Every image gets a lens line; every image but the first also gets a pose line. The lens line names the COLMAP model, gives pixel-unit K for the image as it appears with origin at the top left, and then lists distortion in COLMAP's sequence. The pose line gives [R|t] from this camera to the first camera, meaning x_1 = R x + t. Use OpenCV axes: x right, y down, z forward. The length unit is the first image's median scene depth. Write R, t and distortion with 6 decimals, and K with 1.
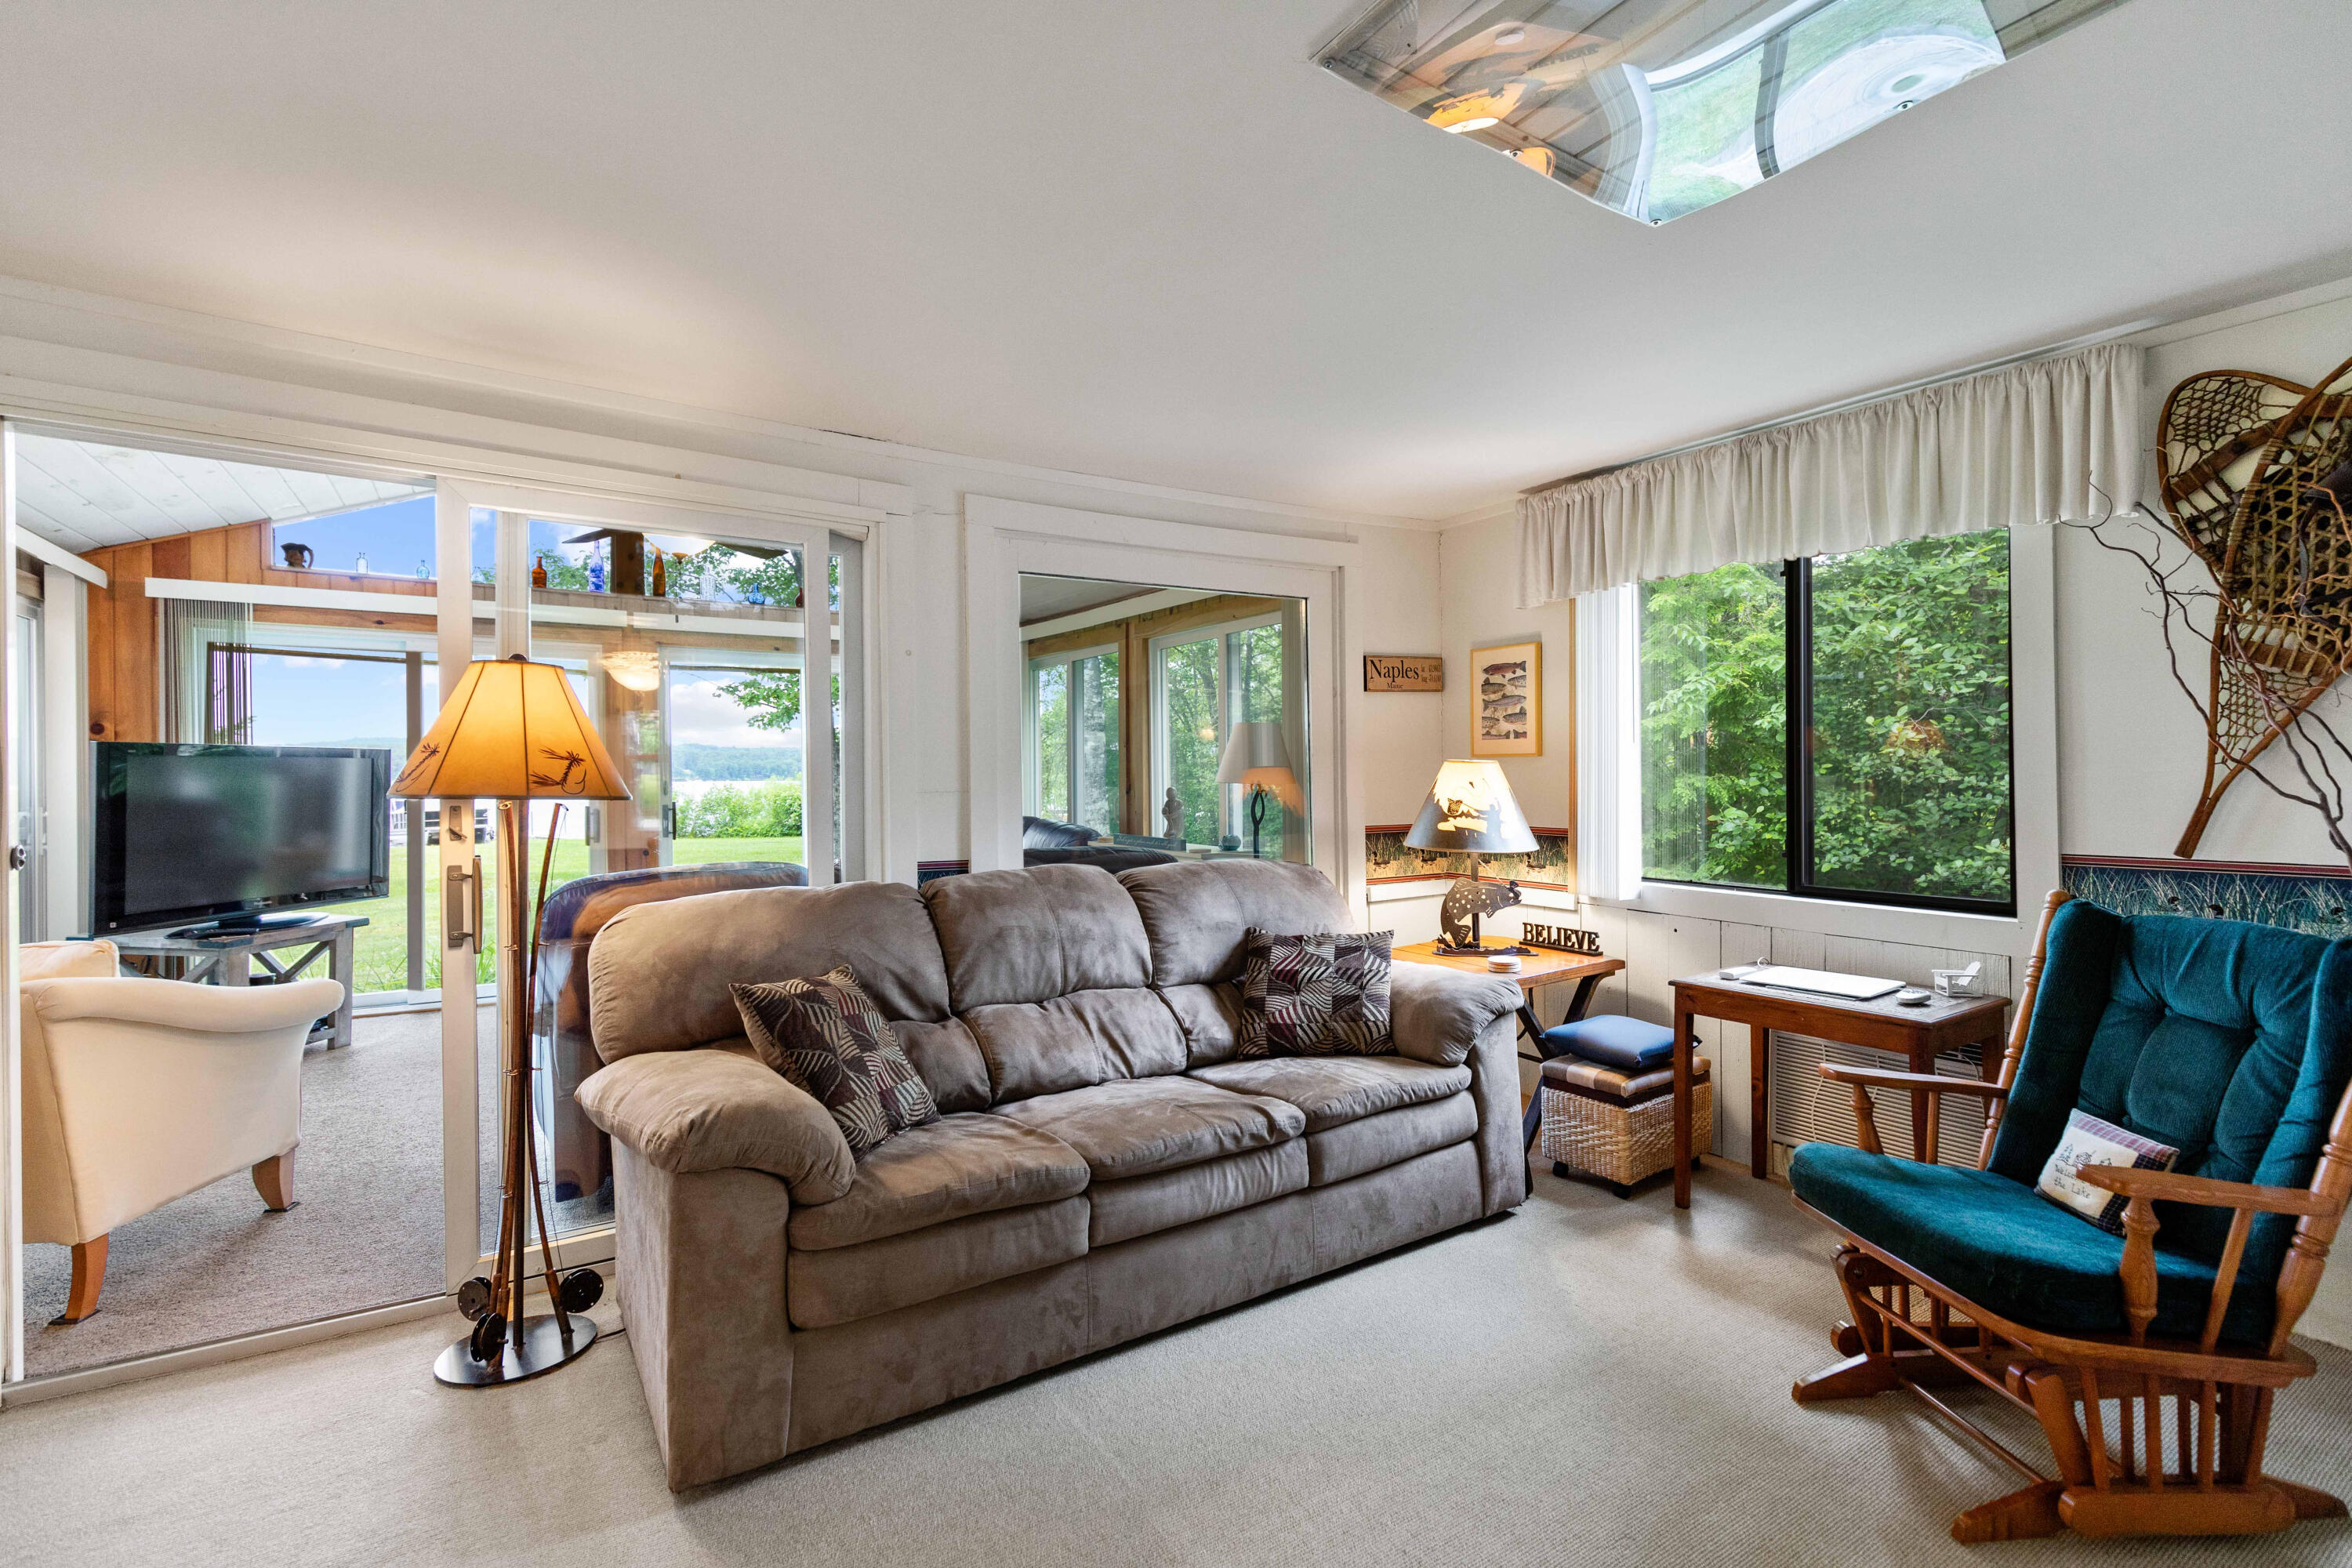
lens RADIAL K [[1039.9, 0, 1179.2], [0, 1039.9, 781.2], [0, 0, 1]] dist [0.000820, 0.000020]
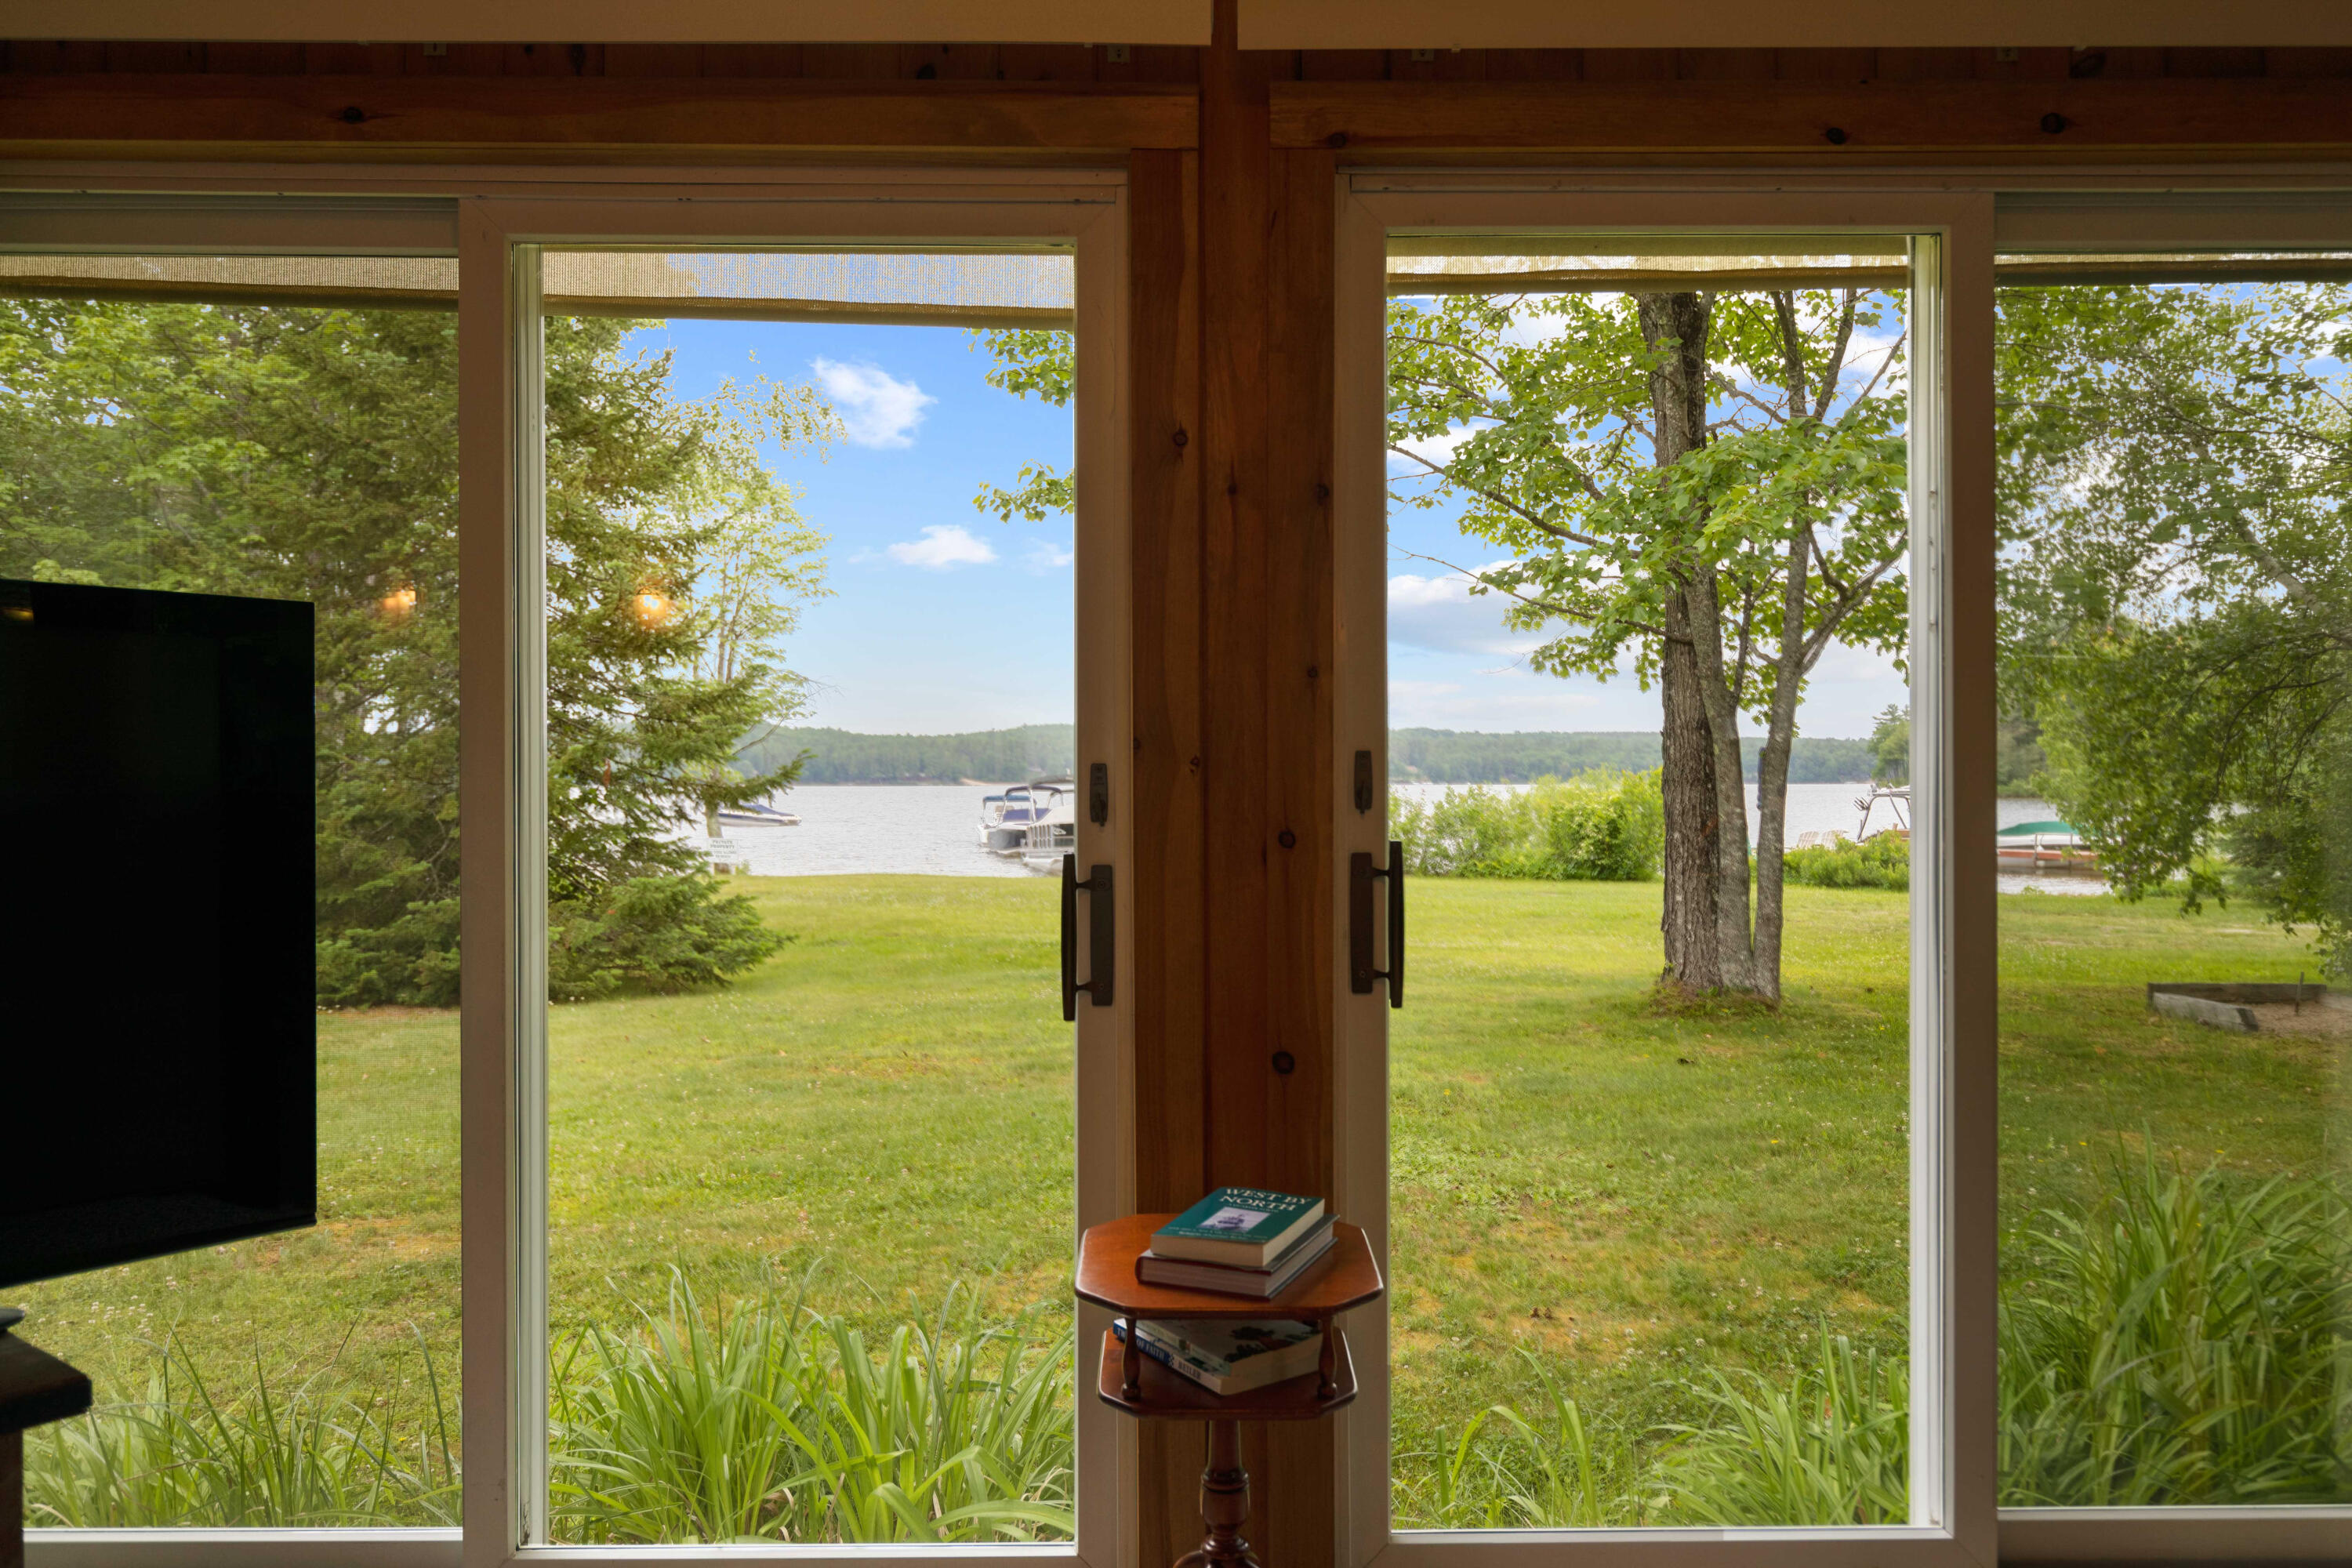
lens RADIAL K [[1695.1, 0, 1176.4], [0, 1695.1, 781.5], [0, 0, 1]] dist [-0.000609, -0.000018]
pose [[0.836817, 0.002004, -0.547480, -0.046856], [-0.003392, 0.999993, -0.001523, 0.001380], [0.547473, 0.003132, 0.836818, 0.095335]]
